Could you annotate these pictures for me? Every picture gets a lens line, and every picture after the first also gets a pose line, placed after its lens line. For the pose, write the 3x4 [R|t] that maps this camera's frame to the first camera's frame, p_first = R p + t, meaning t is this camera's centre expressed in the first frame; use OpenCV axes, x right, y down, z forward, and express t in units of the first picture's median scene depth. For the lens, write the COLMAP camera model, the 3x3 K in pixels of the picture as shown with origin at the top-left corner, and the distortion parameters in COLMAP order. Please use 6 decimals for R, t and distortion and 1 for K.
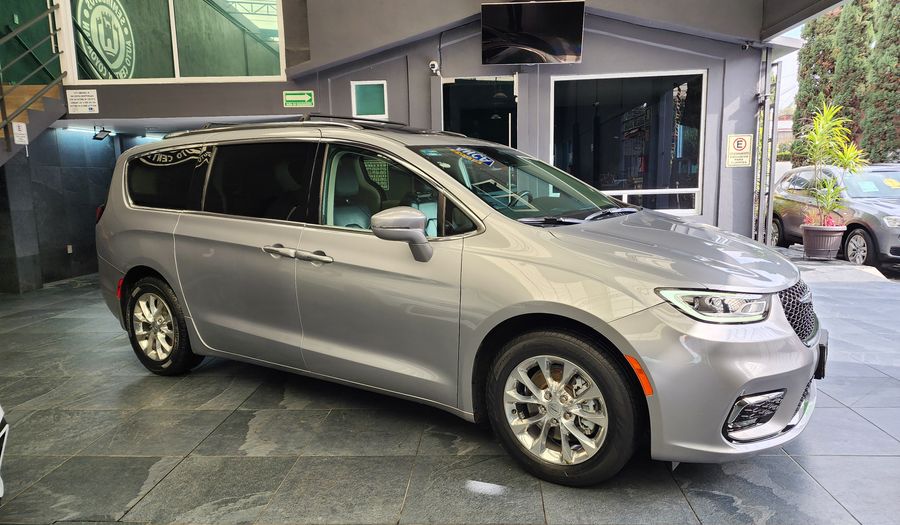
lens RADIAL K [[597.1, 0, 446.3], [0, 597.1, 253.3], [0, 0, 1]] dist [0.044832, -0.014898]
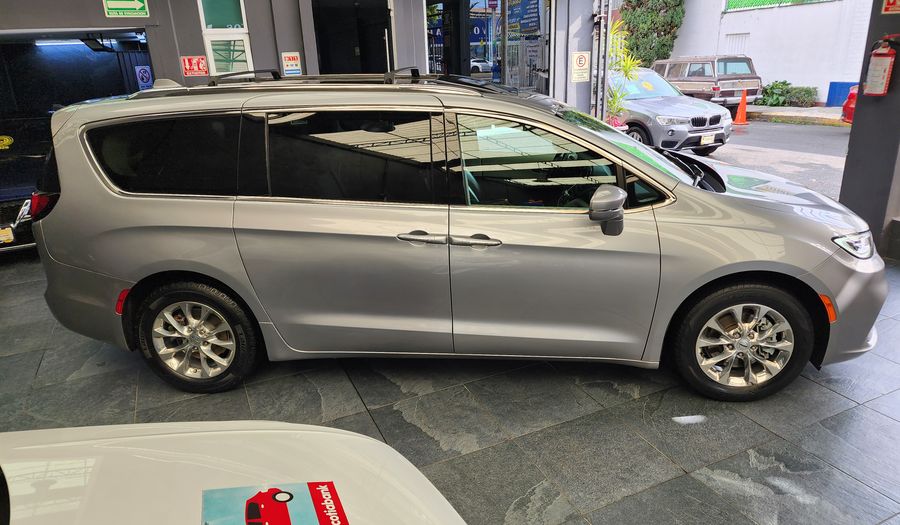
lens RADIAL K [[597.1, 0, 444.9], [0, 597.1, 261.9], [0, 0, 1]] dist [0.044832, -0.014898]
pose [[0.885054, -0.164509, 0.435449, -0.287887], [0.079189, 0.975044, 0.207409, -0.068332], [-0.458702, -0.149086, 0.875994, 0.081018]]
